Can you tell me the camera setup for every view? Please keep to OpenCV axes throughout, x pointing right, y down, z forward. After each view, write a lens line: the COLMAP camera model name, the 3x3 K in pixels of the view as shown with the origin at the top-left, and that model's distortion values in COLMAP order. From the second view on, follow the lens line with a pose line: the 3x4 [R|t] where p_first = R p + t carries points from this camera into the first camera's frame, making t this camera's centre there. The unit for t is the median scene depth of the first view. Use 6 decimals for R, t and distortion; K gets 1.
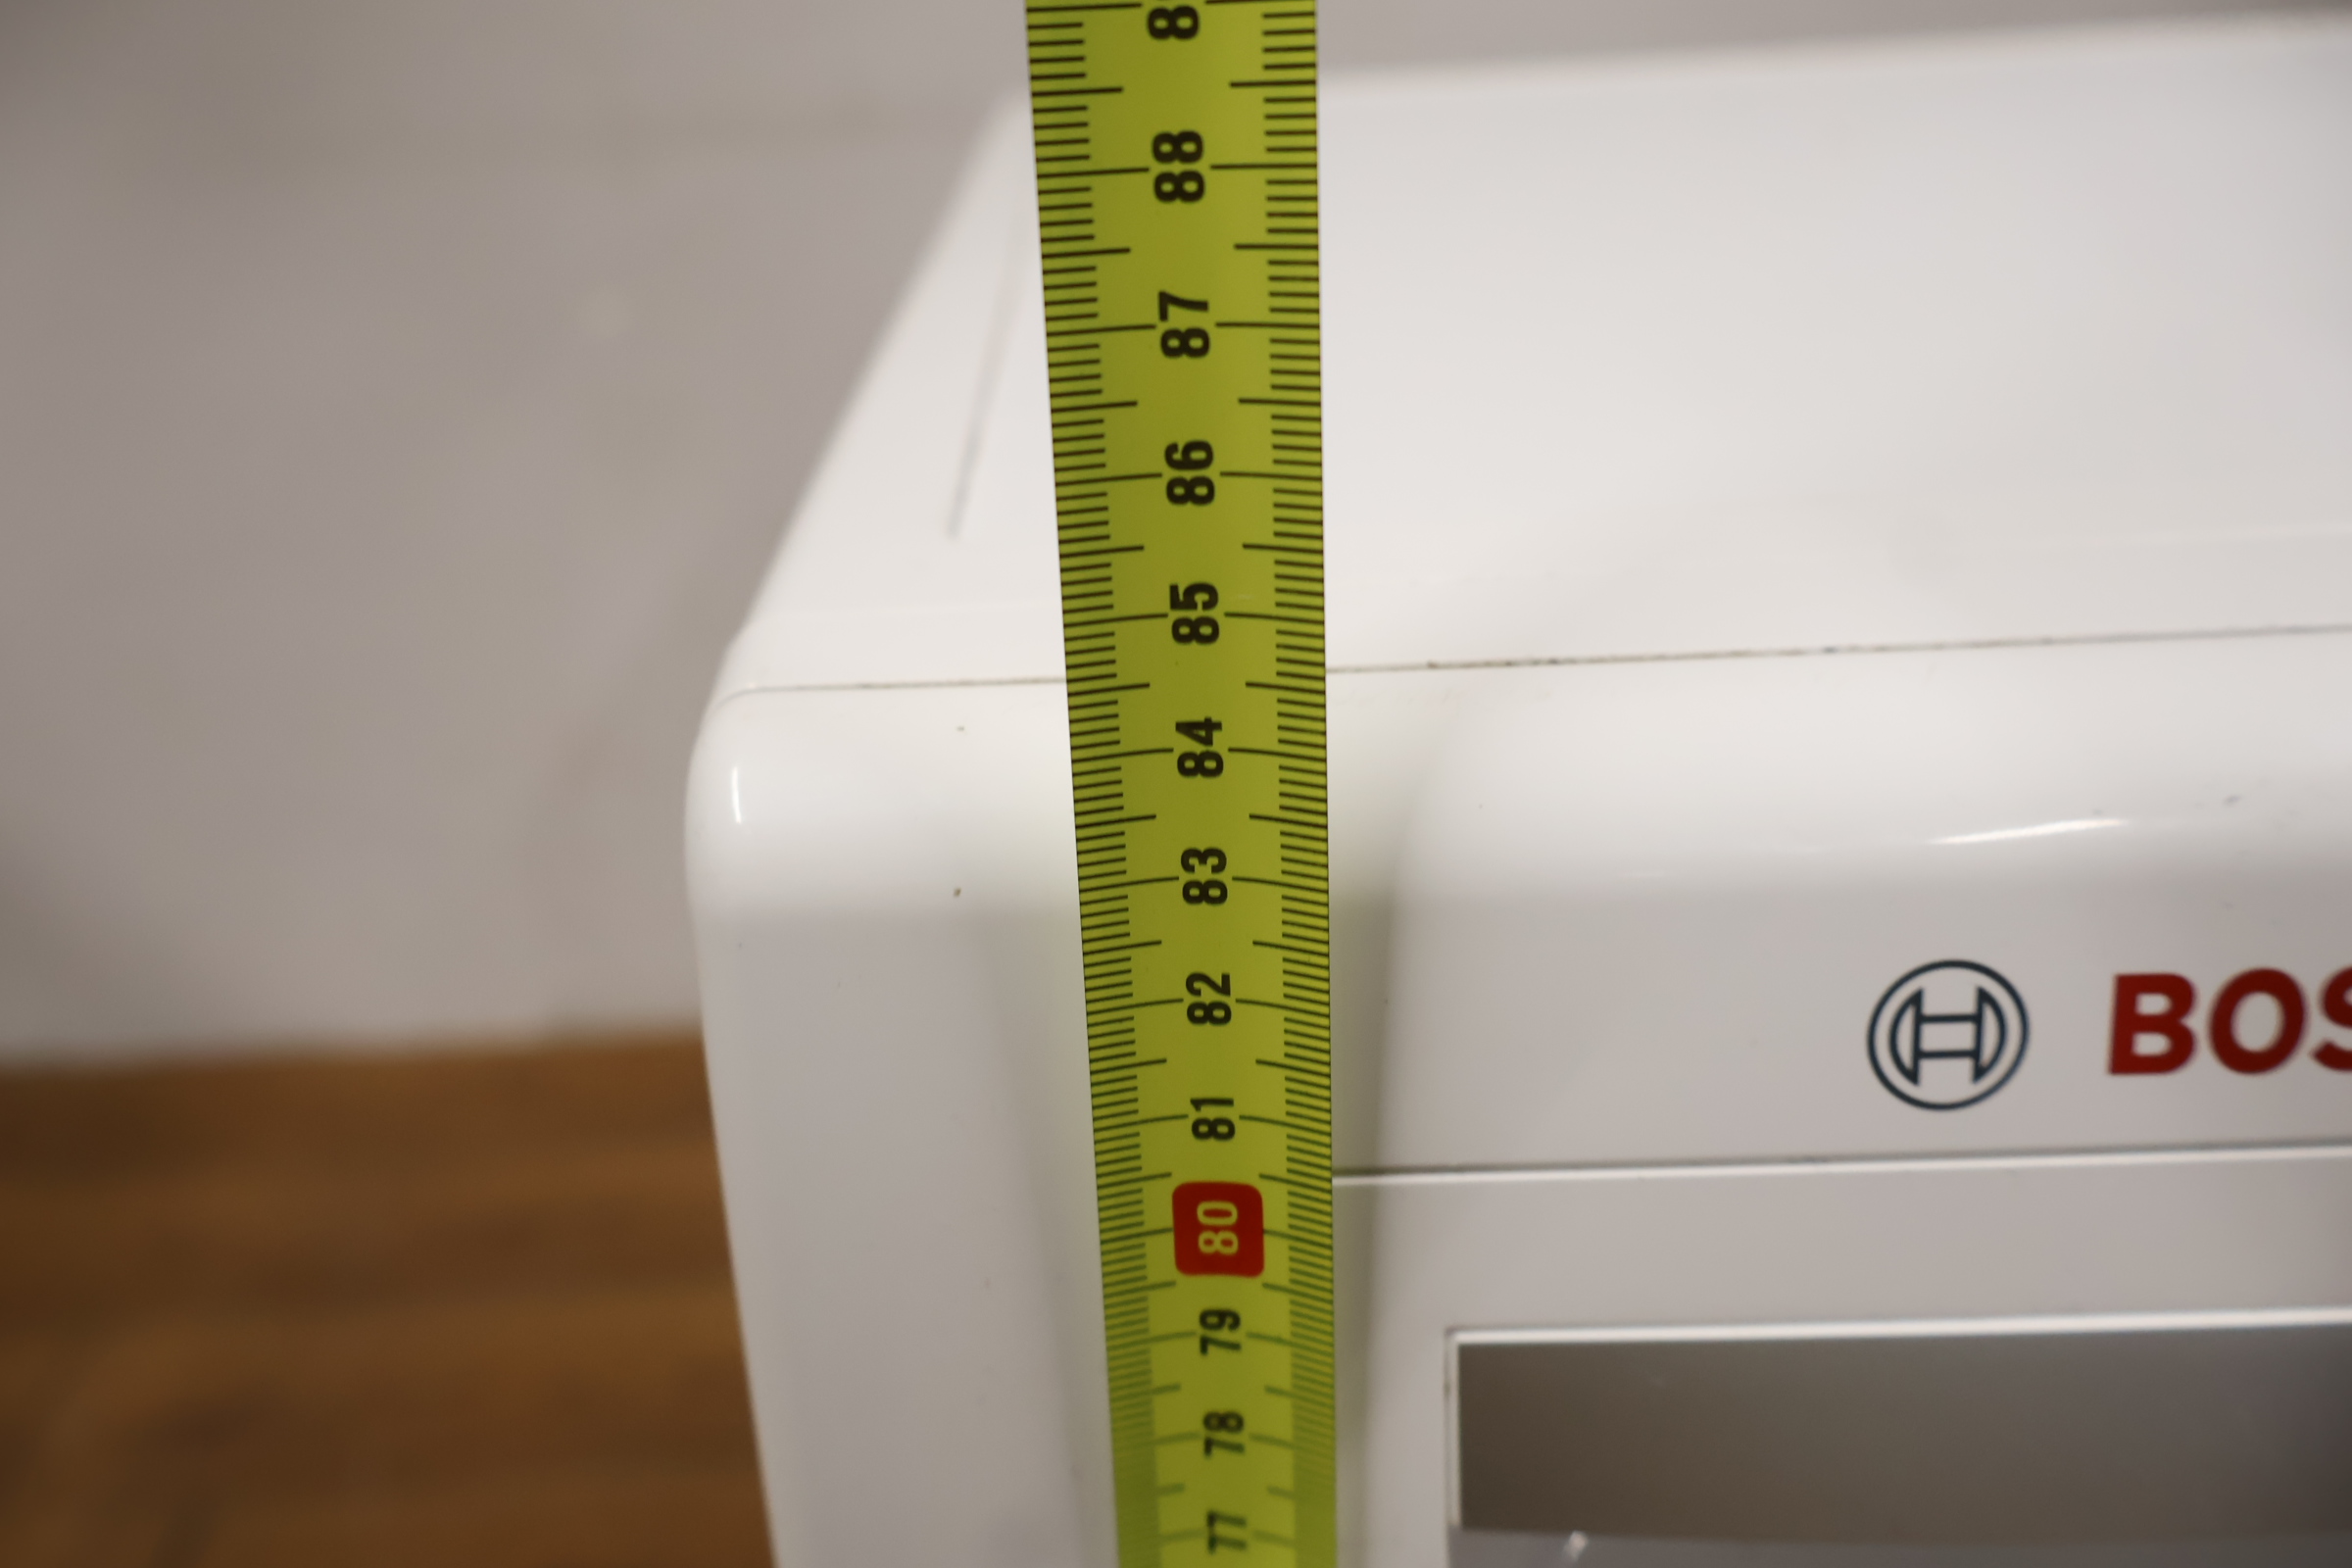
lens RADIAL K [[2002.0, 0, 1167.7], [0, 2002.0, 789.5], [0, 0, 1]] dist [-0.004154, 0.000387]
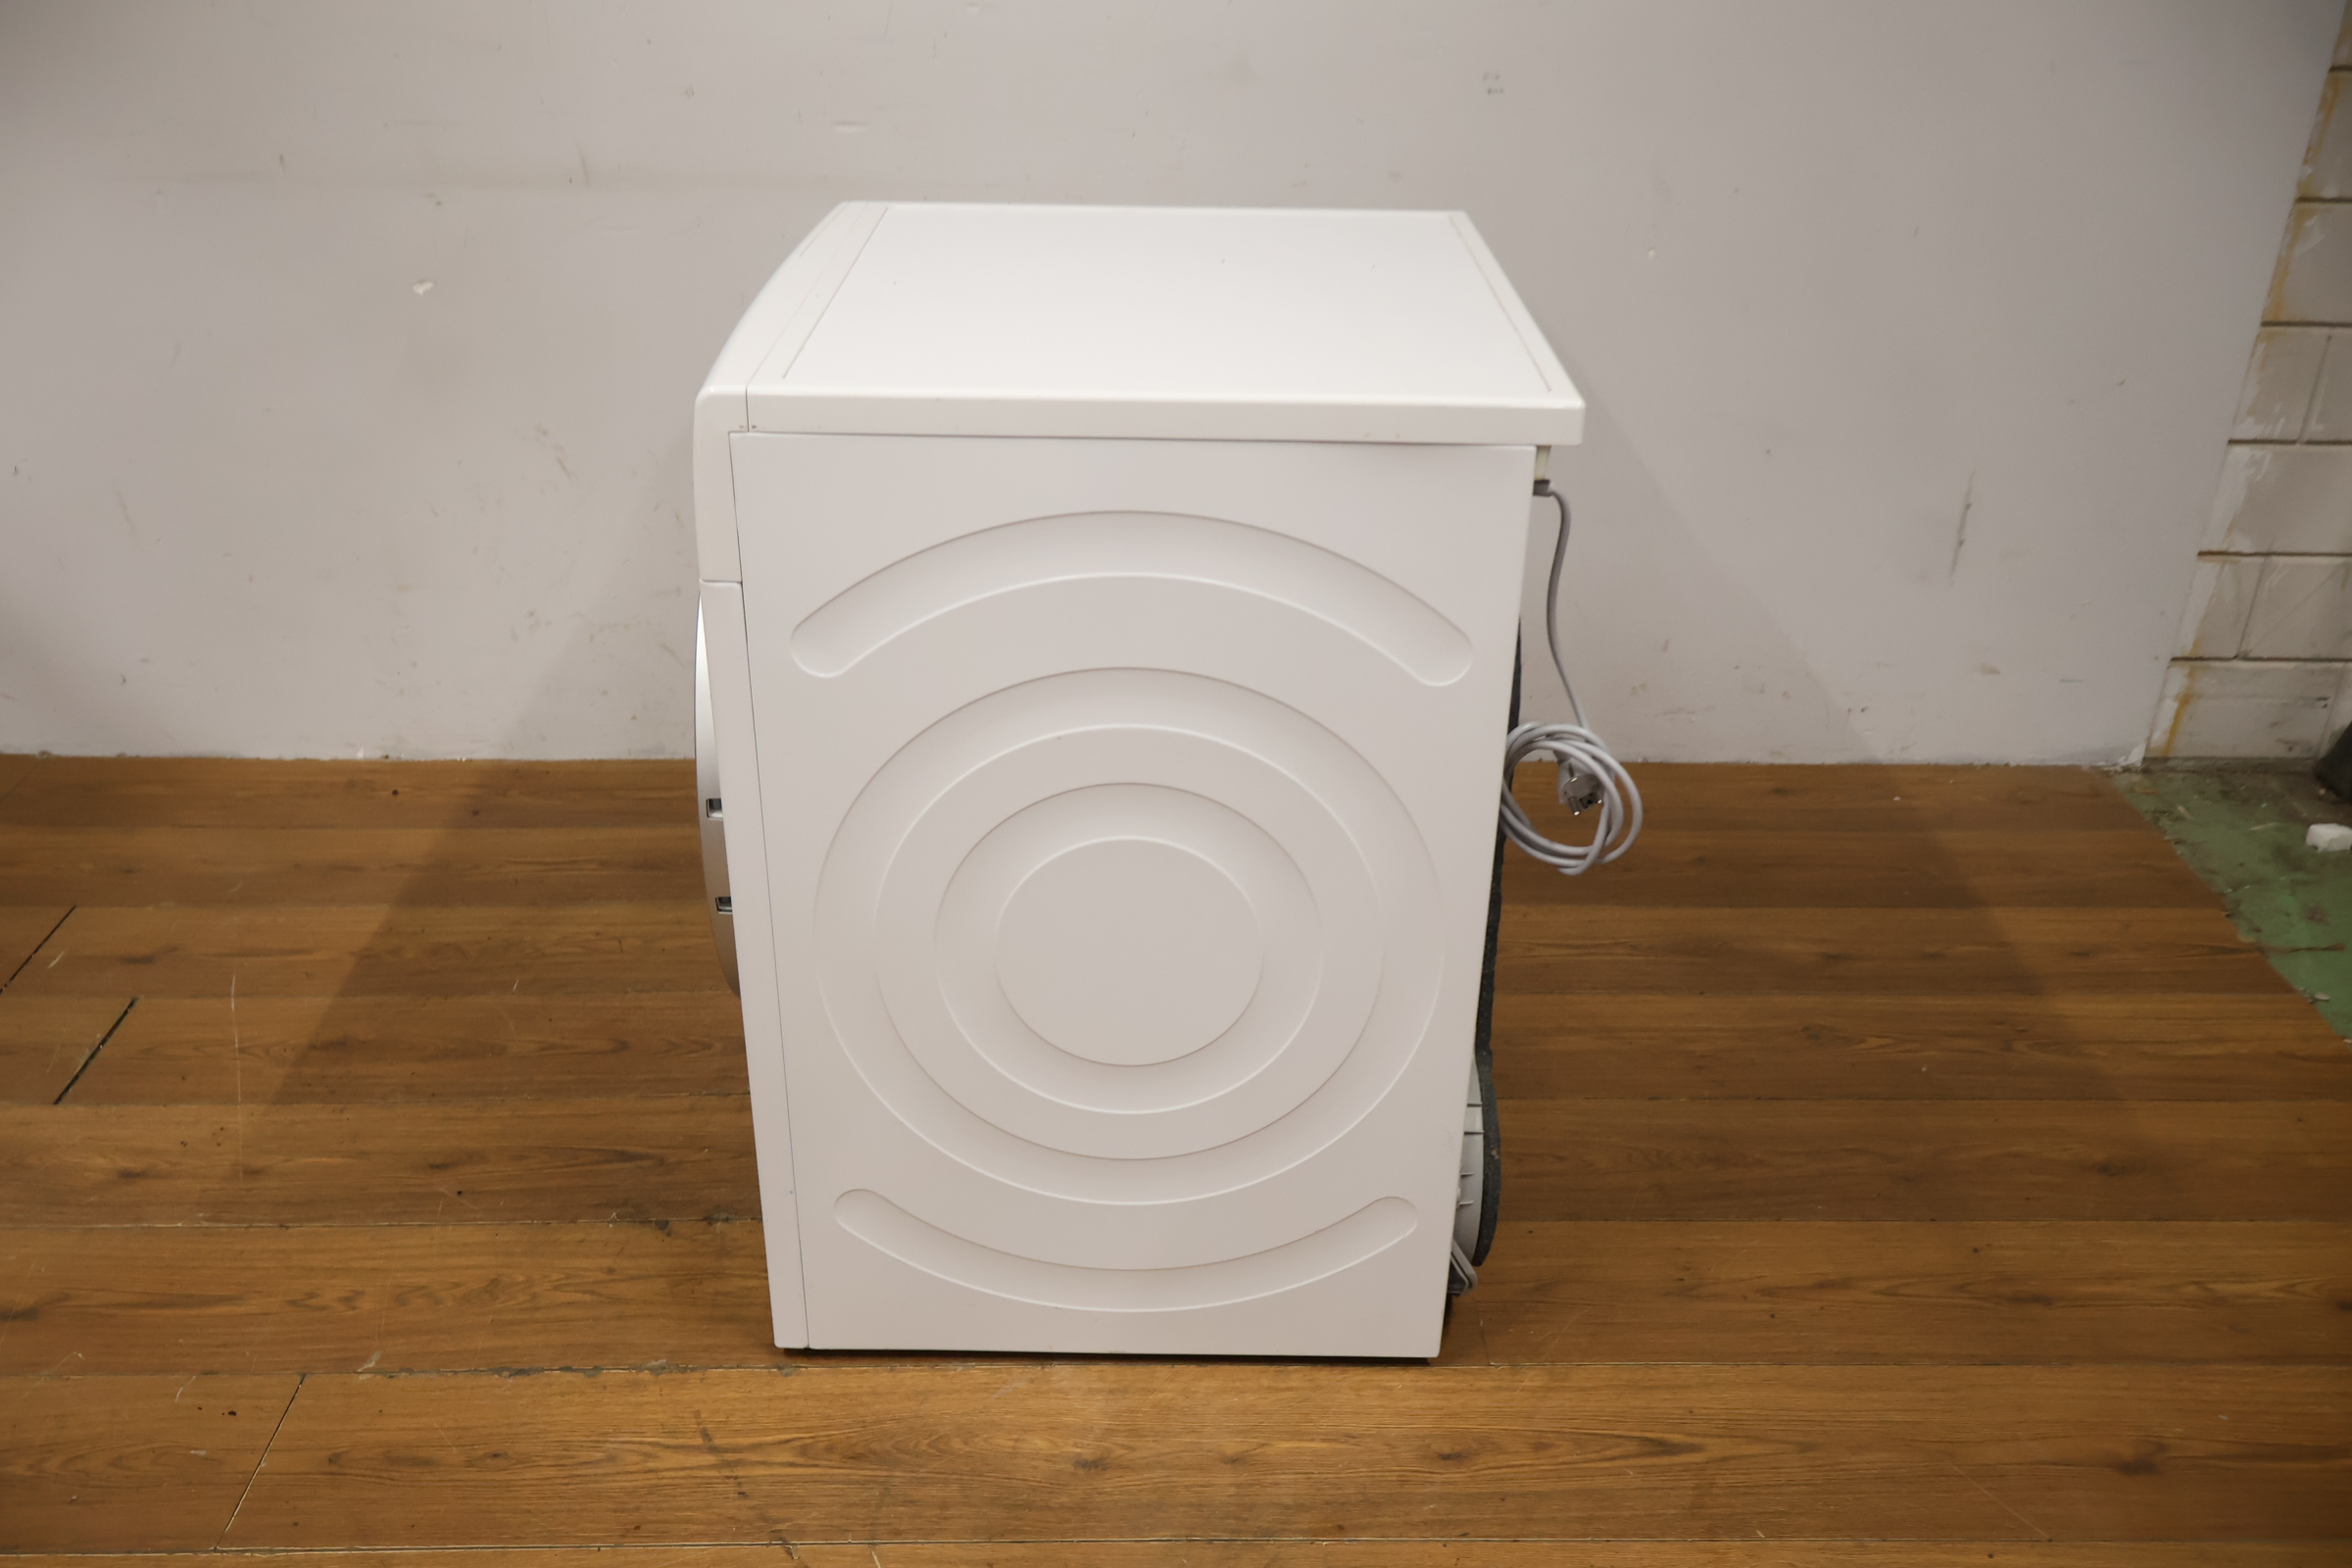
lens RADIAL K [[2009.6, 0, 1167.9], [0, 2009.6, 779.5], [0, 0, 1]] dist [-0.007148, 0.005062]
pose [[0.998354, 0.056013, 0.012317, 2.967966], [-0.056663, 0.996533, 0.060920, 0.126793], [-0.008862, -0.061518, 0.998067, -5.737776]]
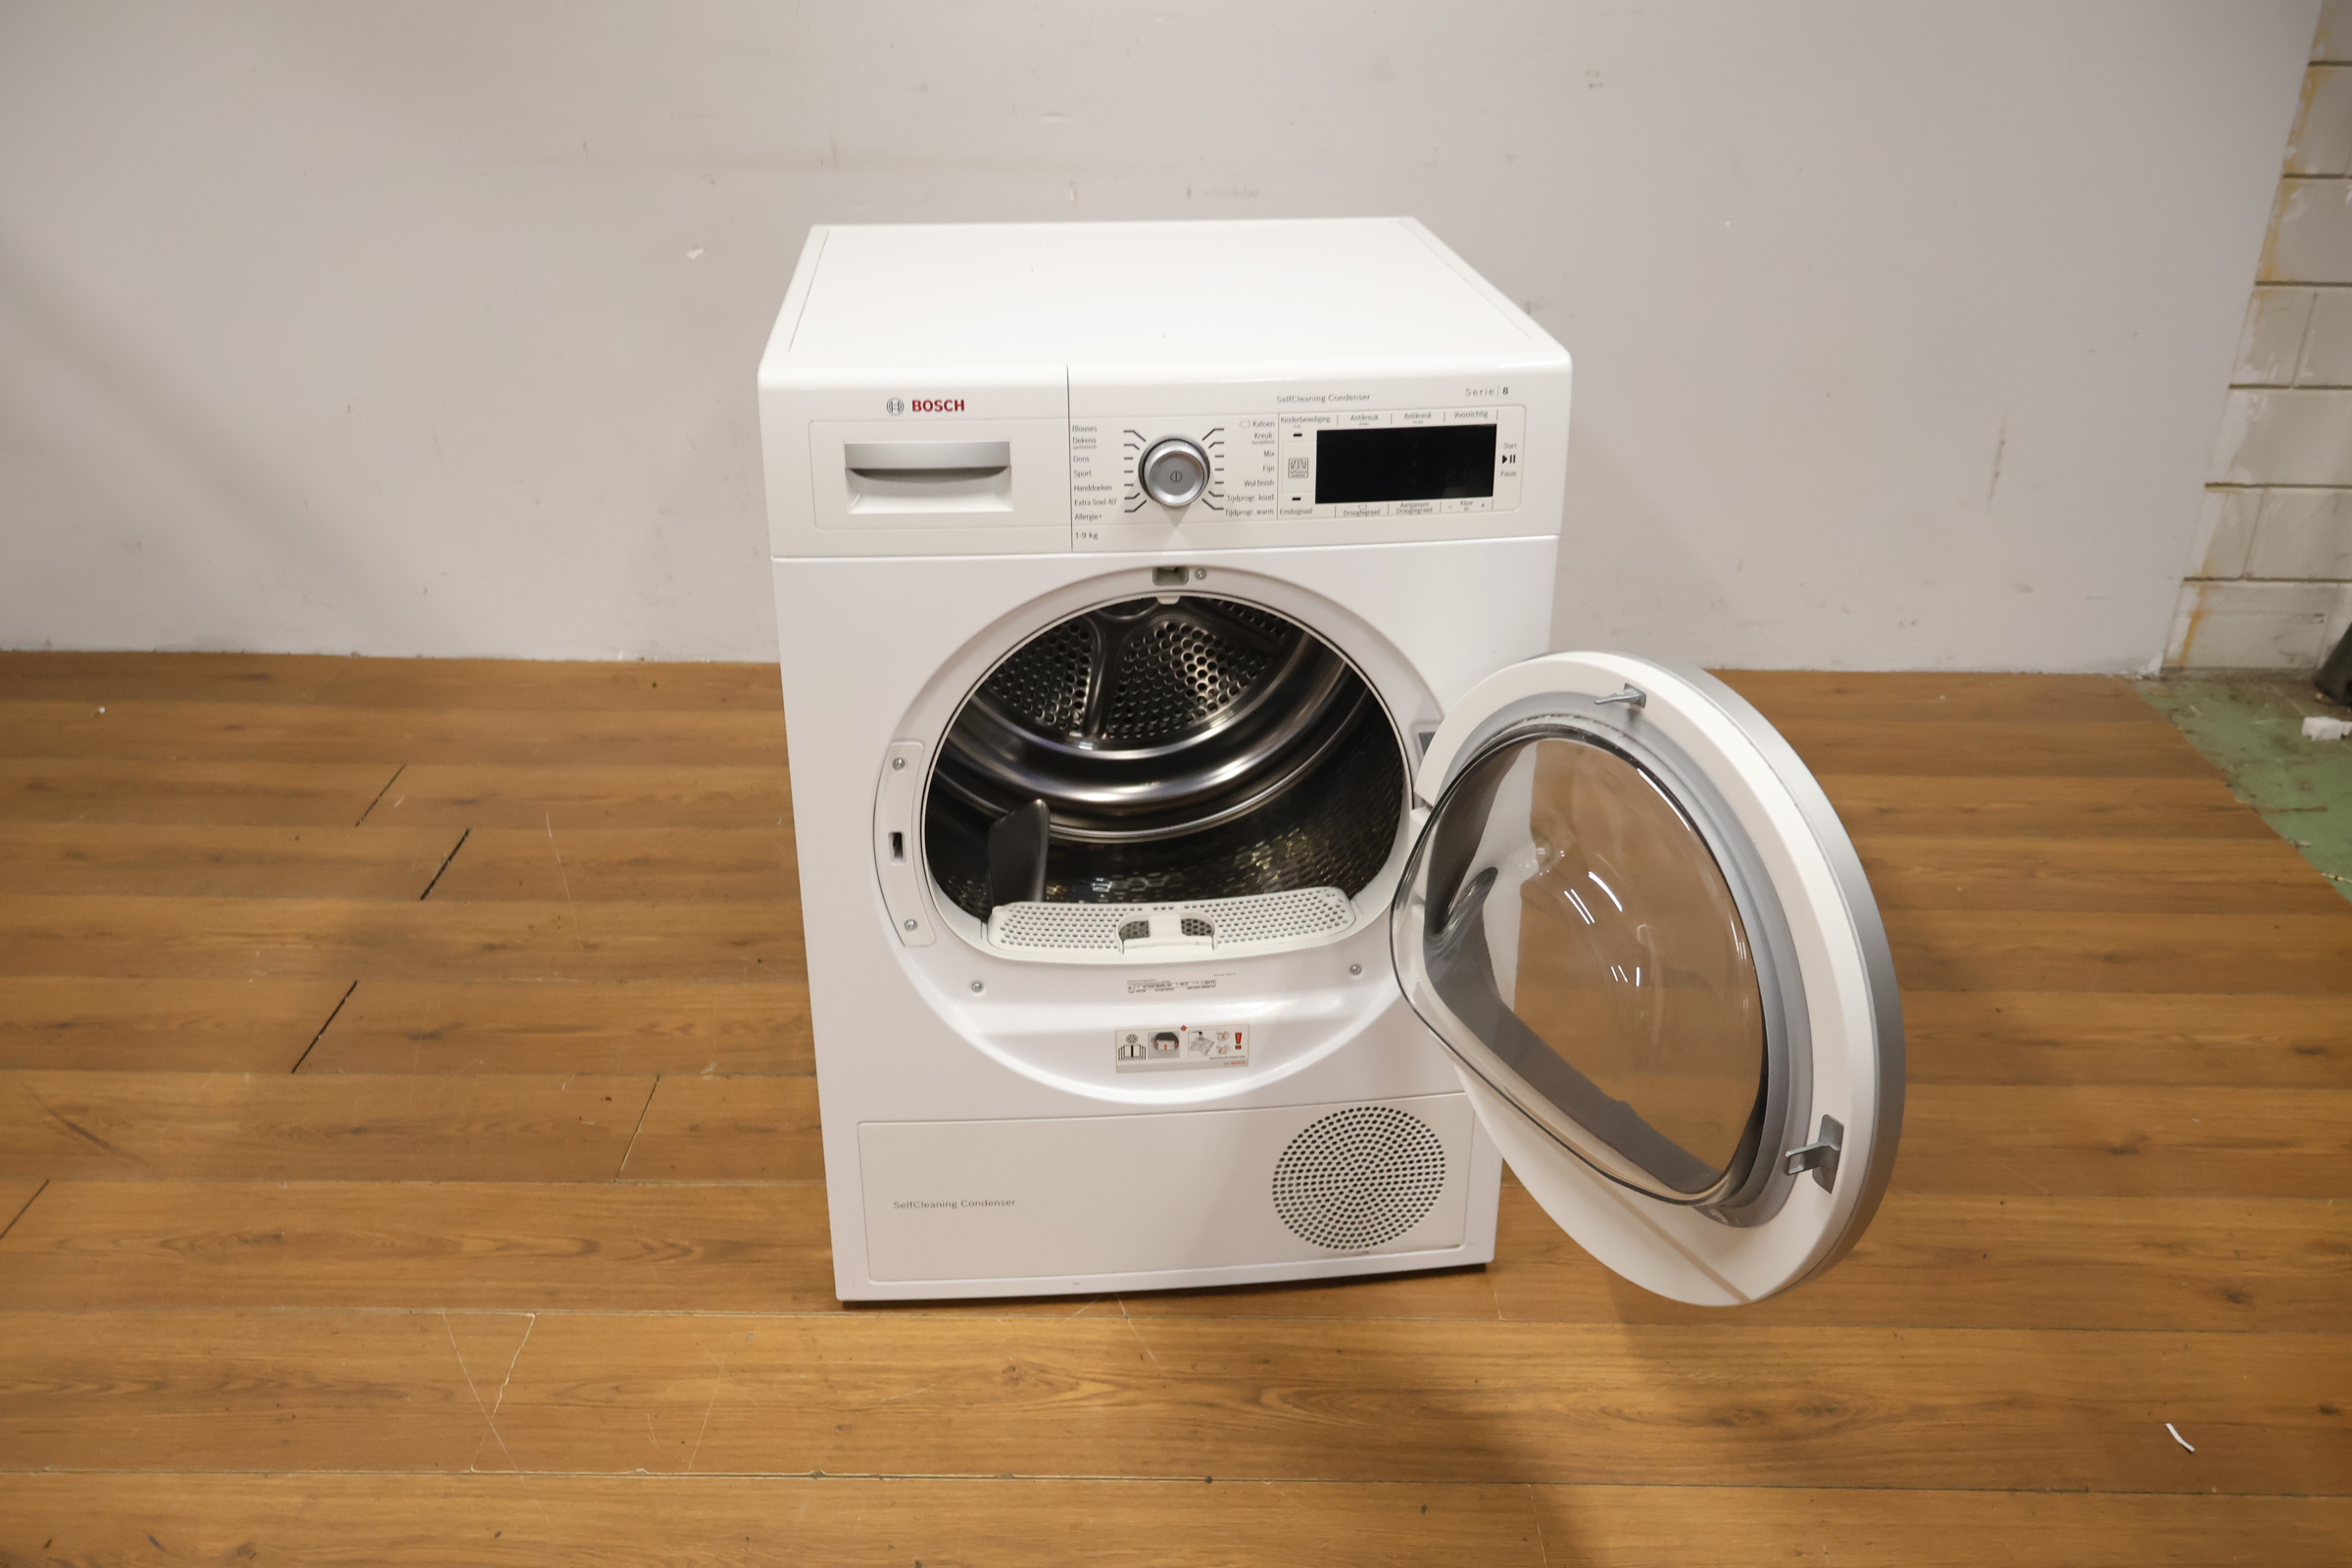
lens RADIAL K [[2026.6, 0, 1180.0], [0, 2026.6, 790.4], [0, 0, 1]] dist [0.000083, 0.000063]
pose [[0.998016, 0.061099, -0.015187, 2.267001], [-0.060497, 0.997468, 0.037380, 1.575095], [0.017433, -0.036387, 0.999186, -8.768834]]
